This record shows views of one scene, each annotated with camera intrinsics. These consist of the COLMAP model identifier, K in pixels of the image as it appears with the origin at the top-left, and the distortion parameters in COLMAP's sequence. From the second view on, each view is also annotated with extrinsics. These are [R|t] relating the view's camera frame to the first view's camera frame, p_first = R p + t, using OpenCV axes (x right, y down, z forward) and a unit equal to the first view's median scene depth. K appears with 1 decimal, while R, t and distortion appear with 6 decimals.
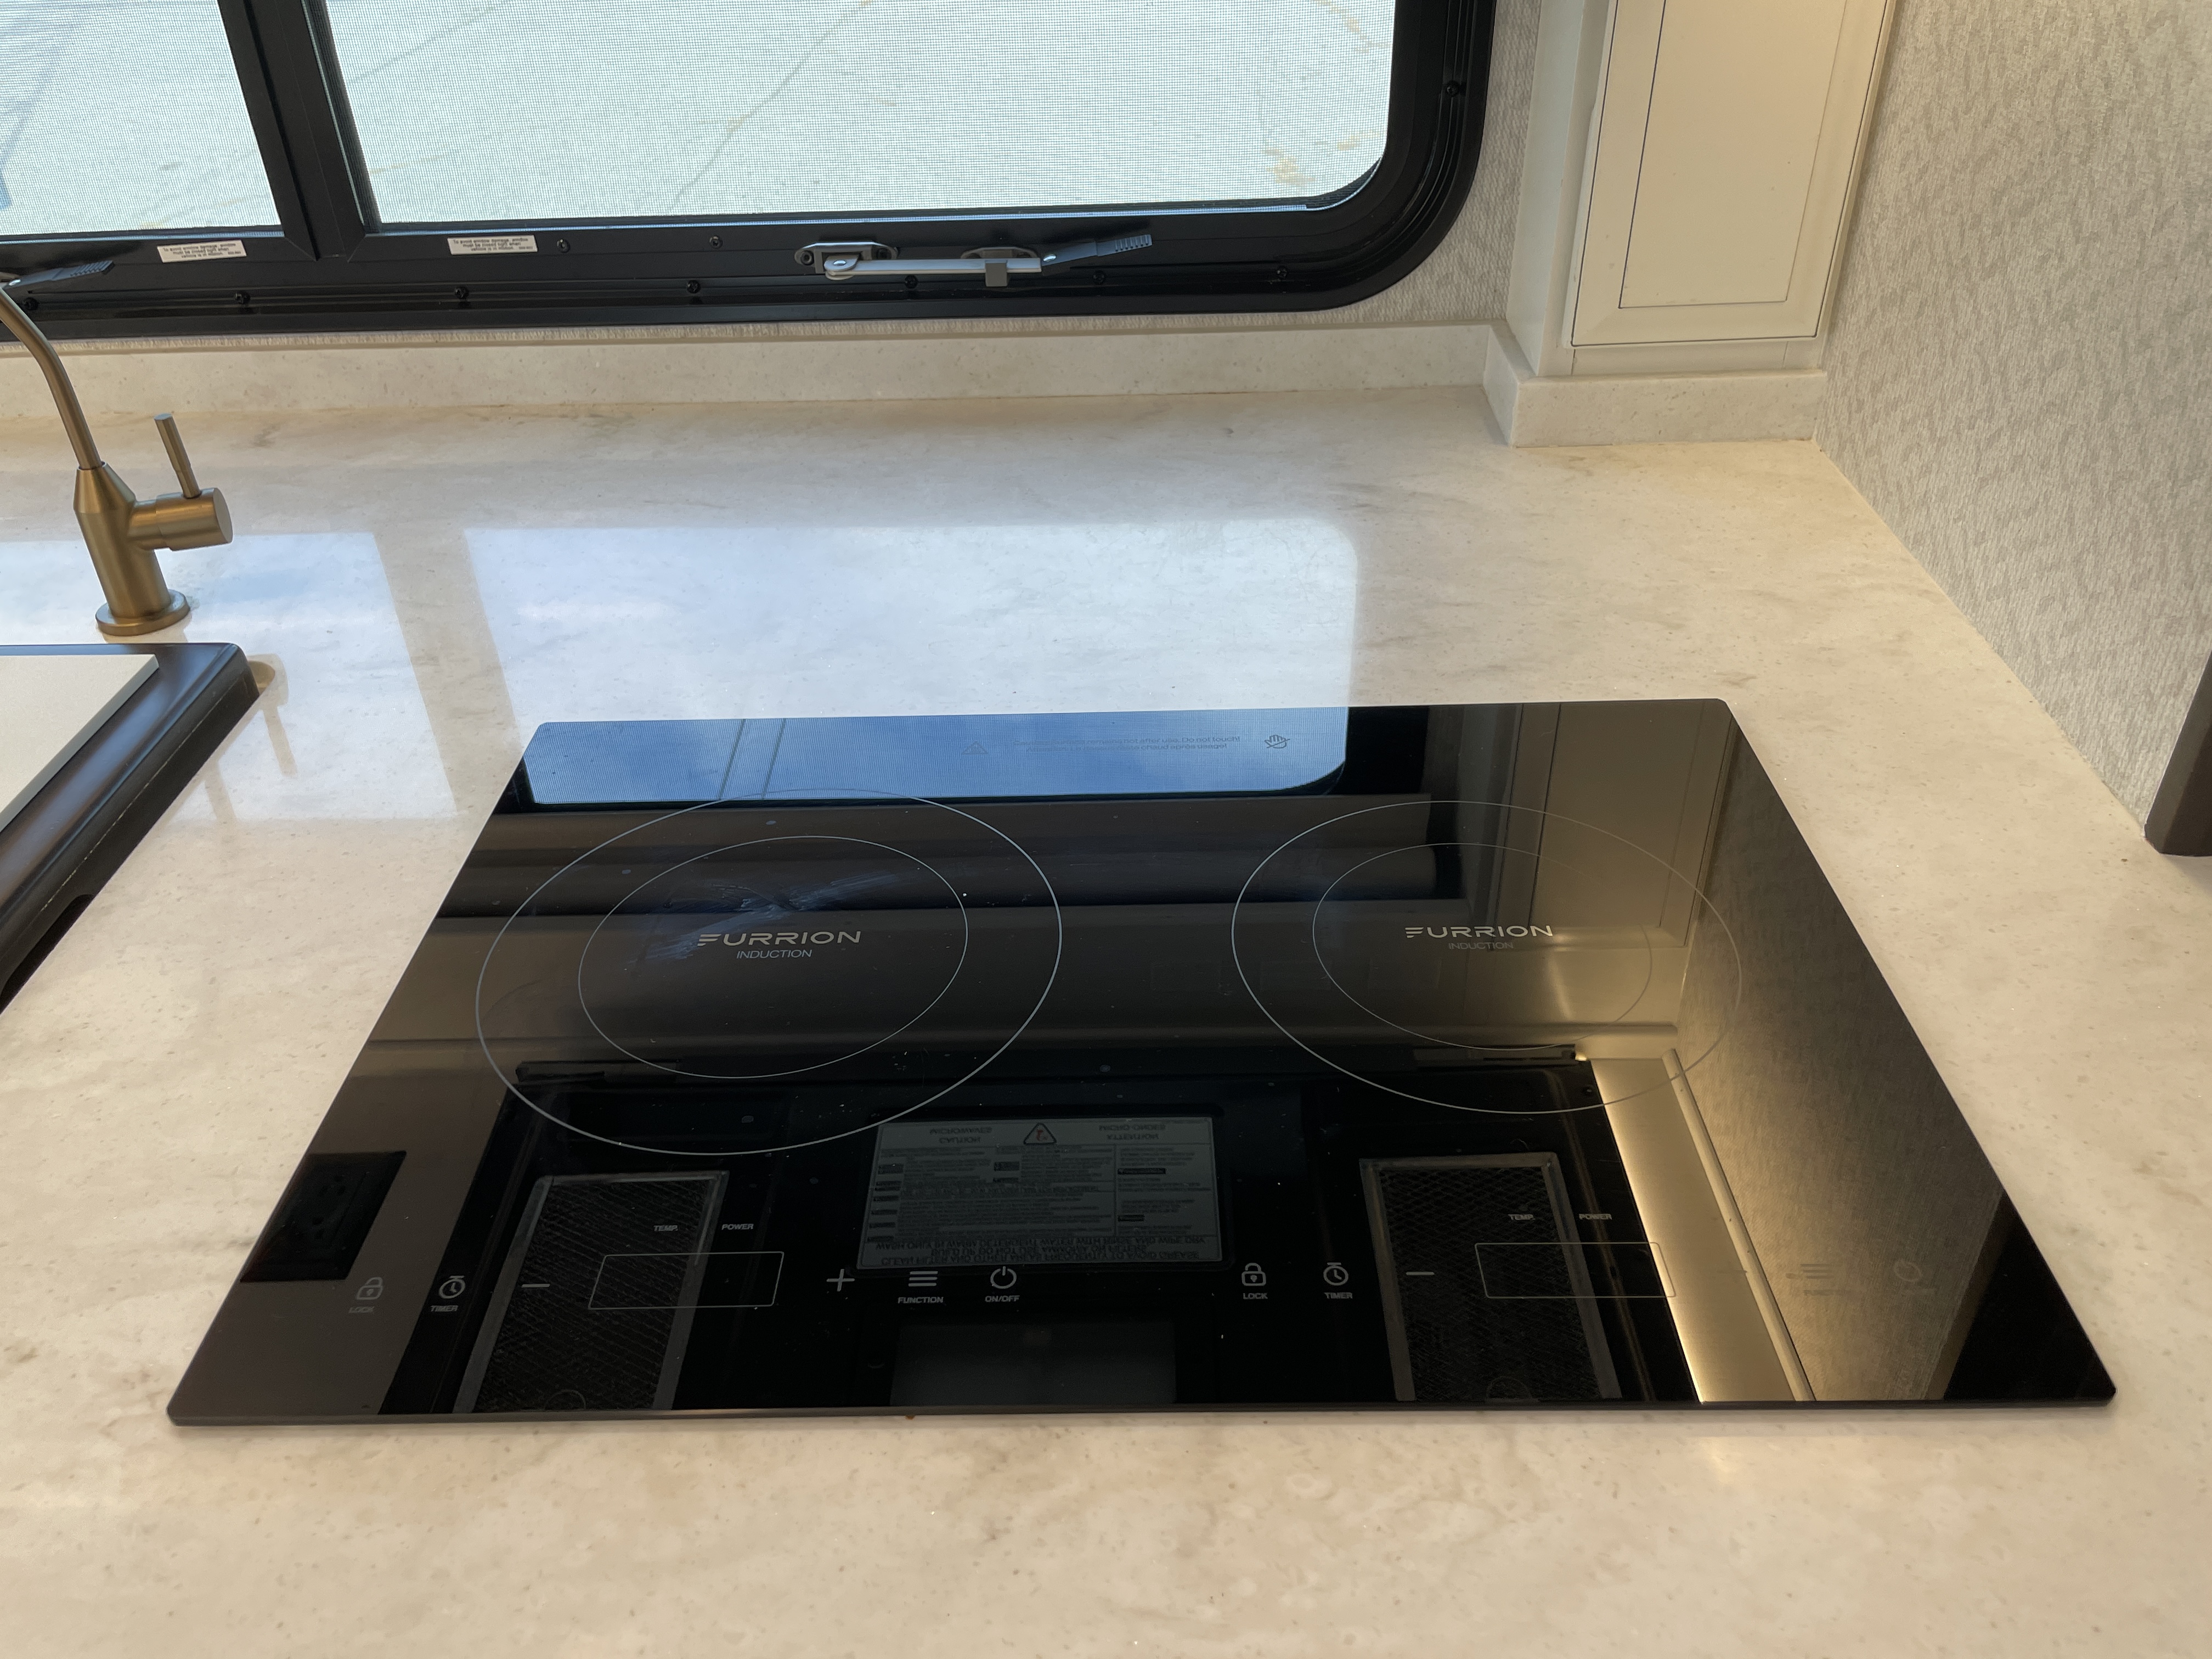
lens RADIAL K [[1734.2, 0, 1091.3], [0, 1734.2, 836.1], [0, 0, 1]] dist [0.051027, -0.061505]
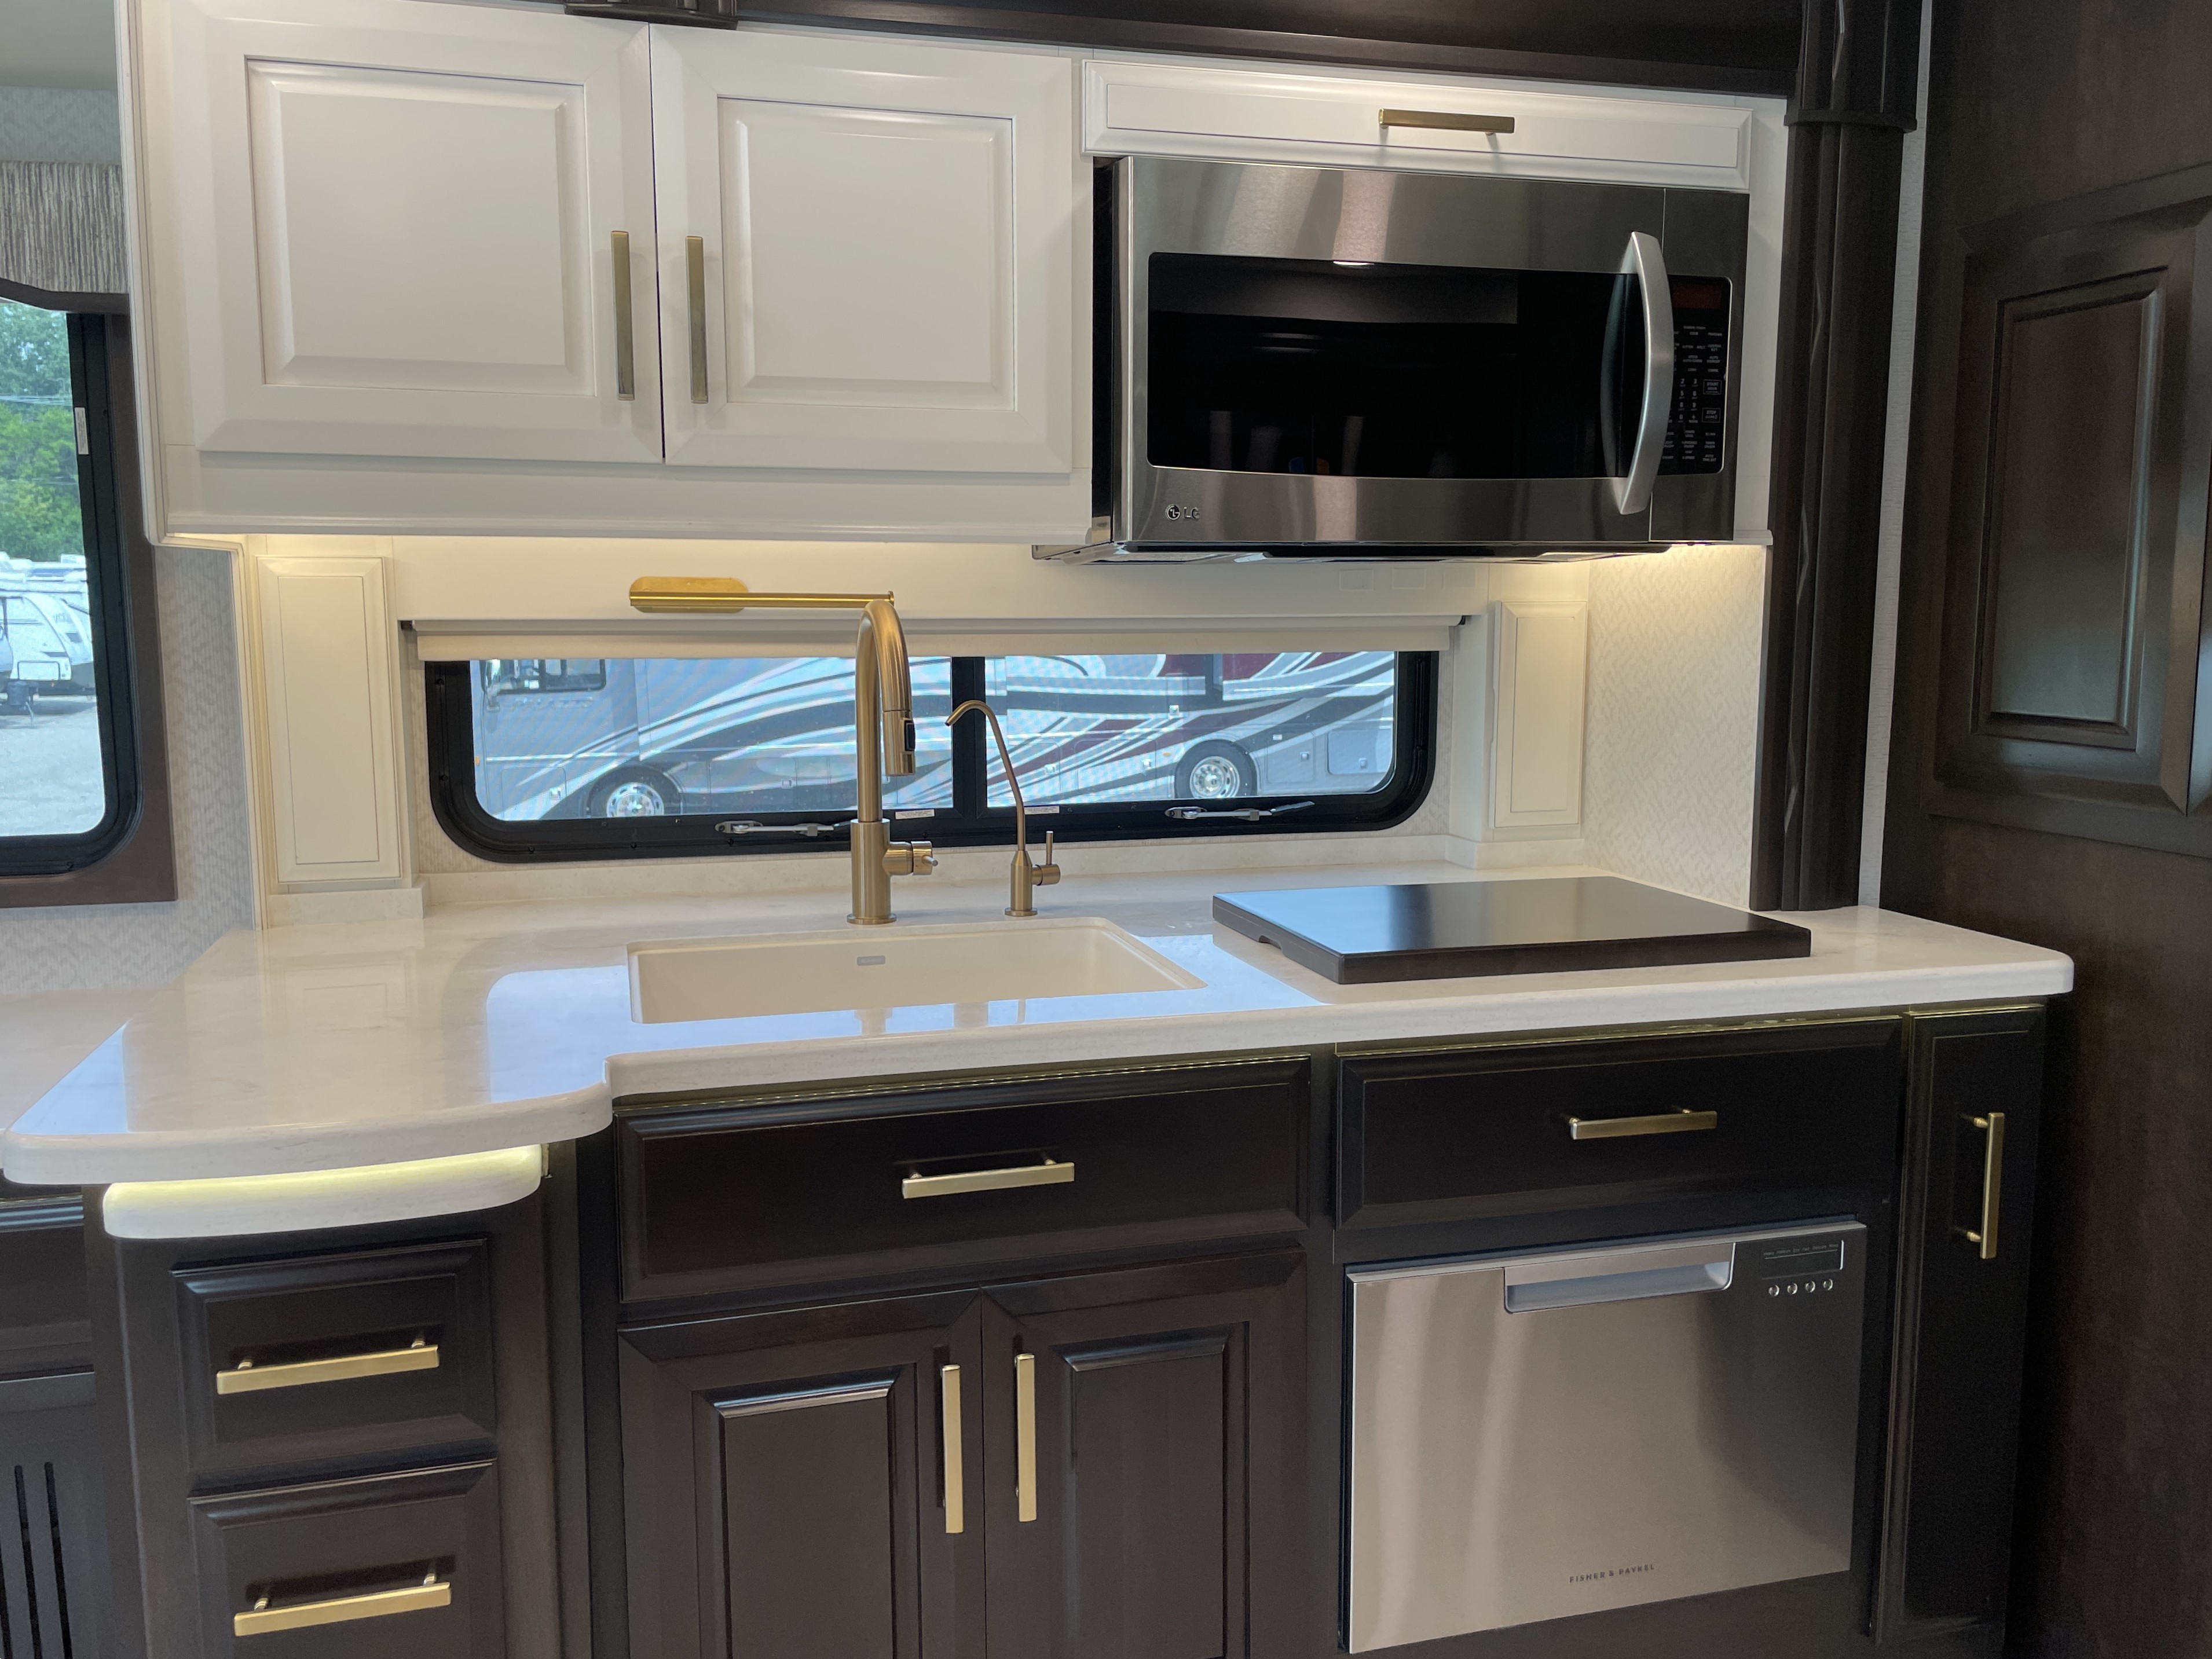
lens RADIAL K [[1734.2, 0, 1104.9], [0, 1734.2, 818.6], [0, 0, 1]] dist [0.051027, -0.061505]
pose [[0.963114, -0.009258, 0.268935, -1.085135], [0.132448, 0.886276, -0.443816, 0.862553], [-0.234242, 0.463065, 0.854811, -1.195614]]
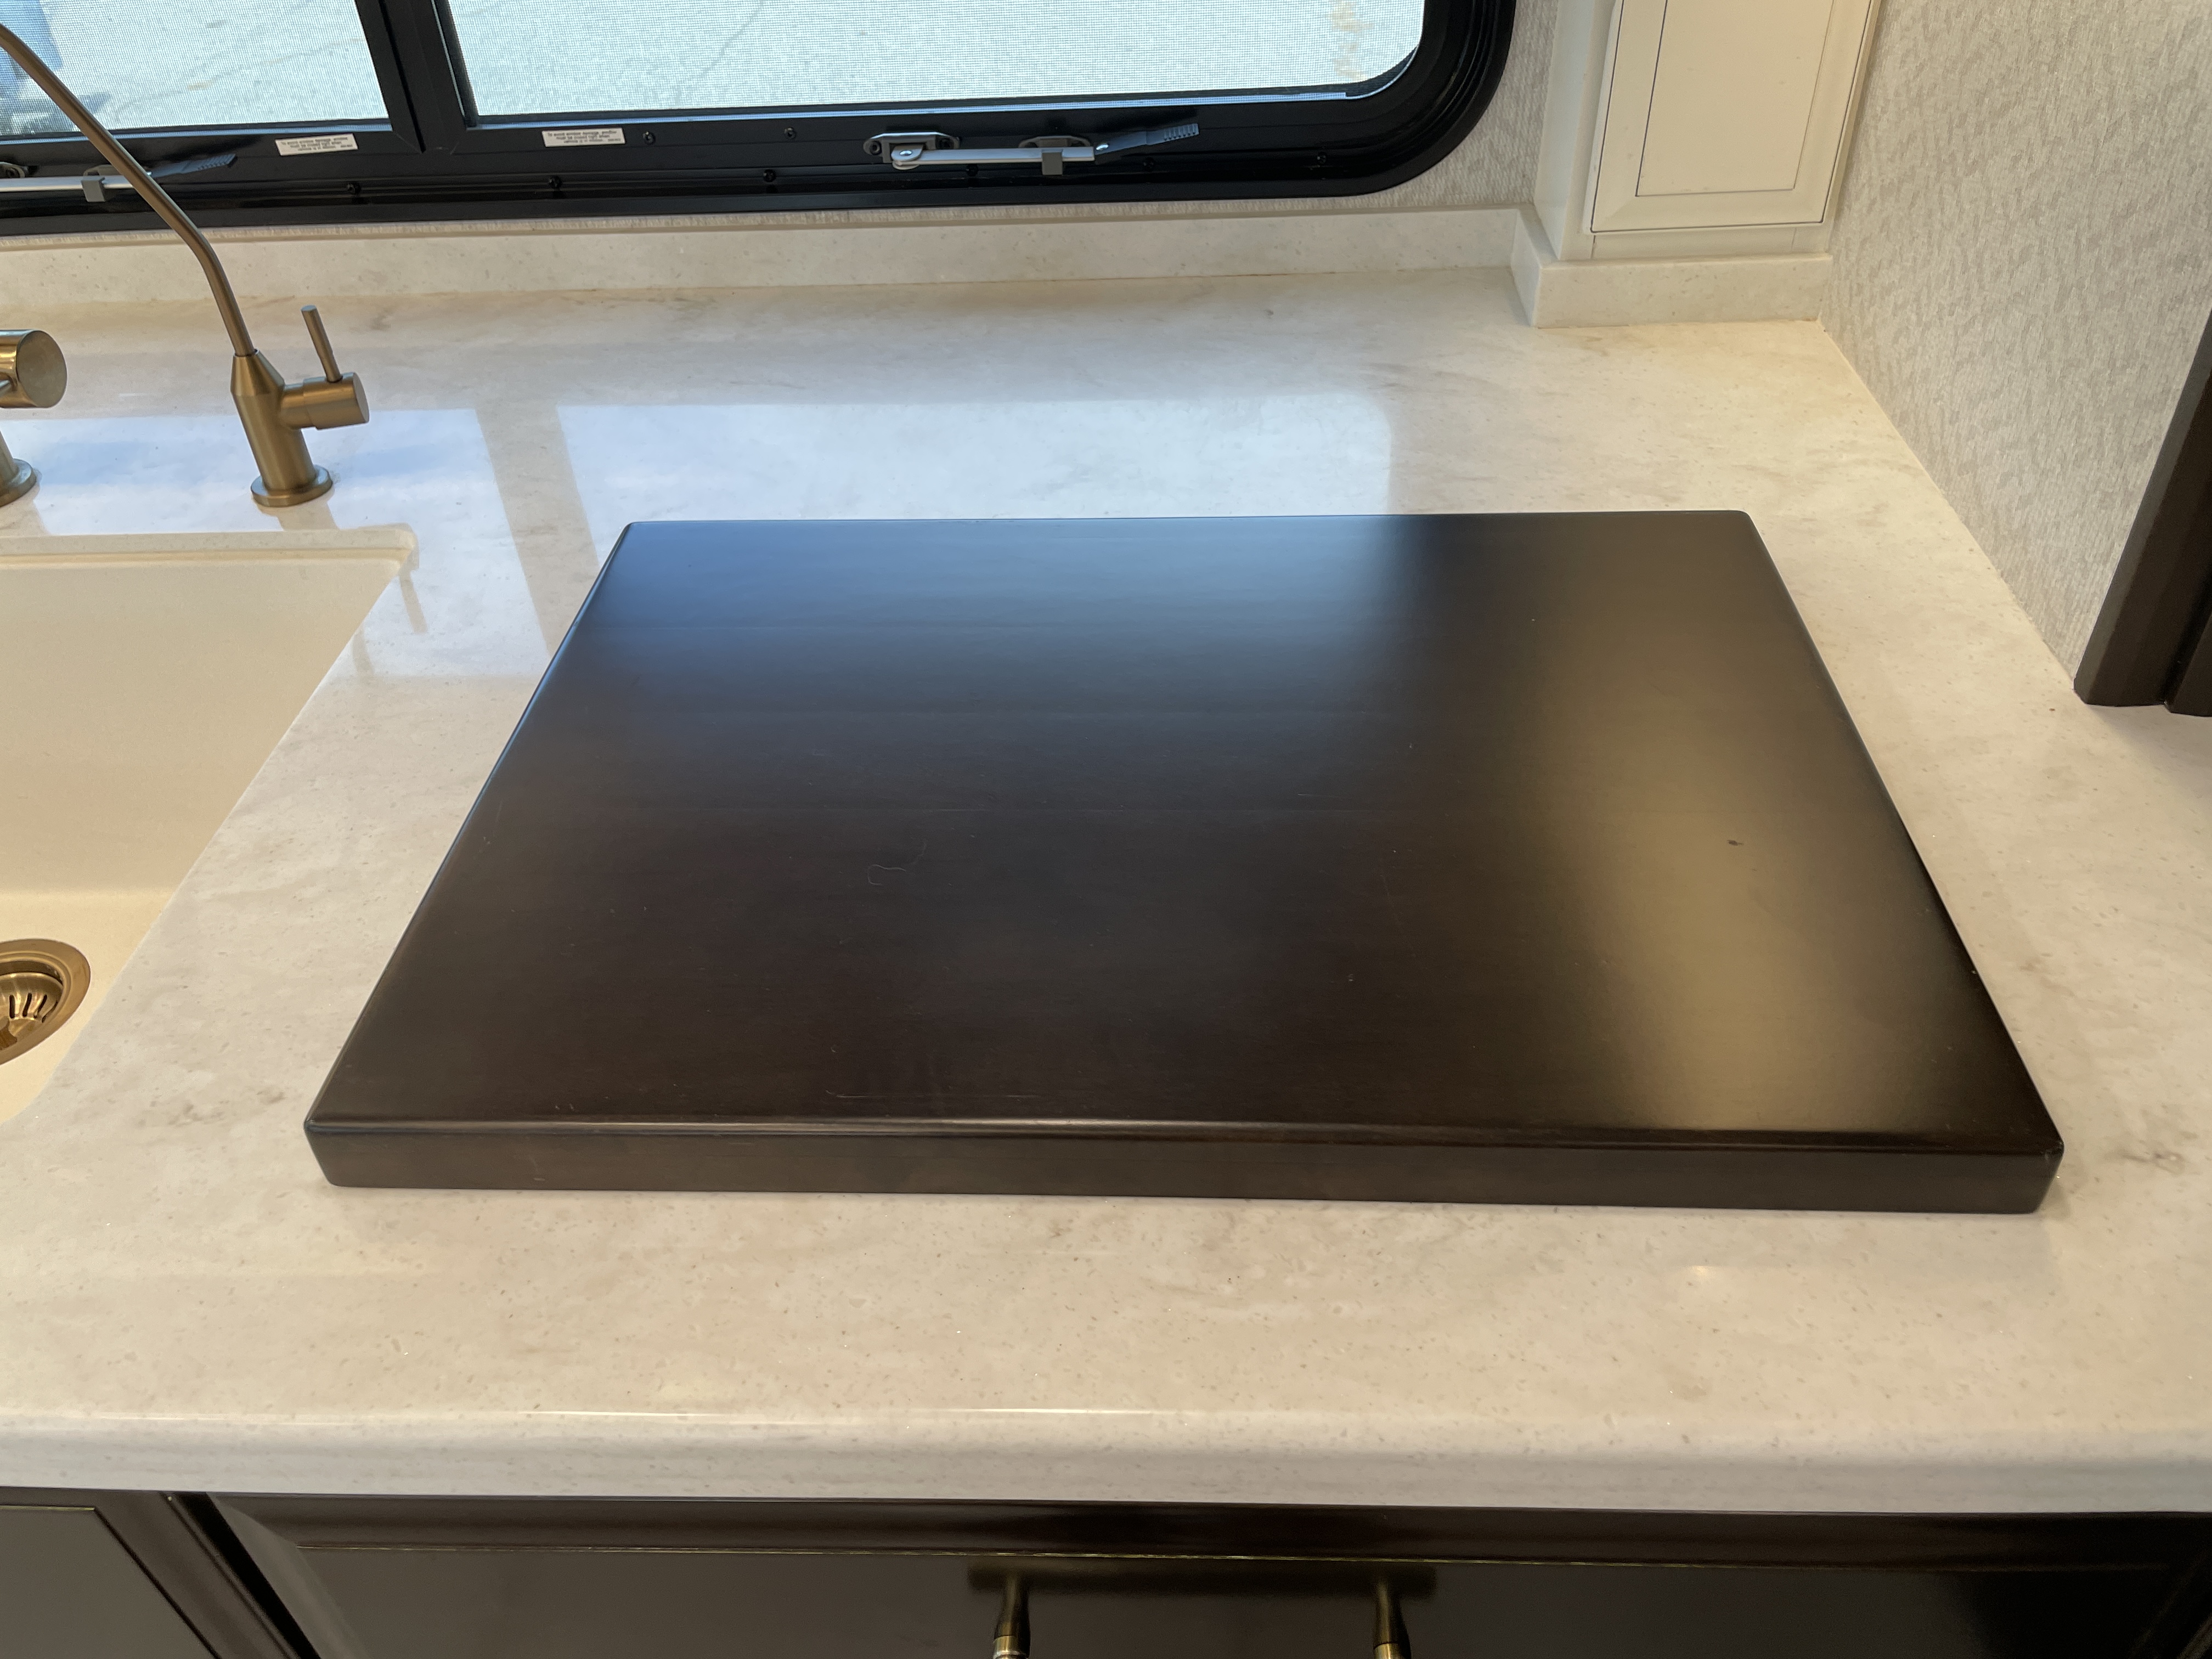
lens RADIAL K [[1734.2, 0, 1085.8], [0, 1734.2, 826.4], [0, 0, 1]] dist [0.051027, -0.061505]
pose [[0.999556, 0.006035, -0.029173, -0.000423], [-0.003964, 0.997502, 0.070534, 0.008561], [0.029525, -0.070387, 0.997083, -0.112774]]
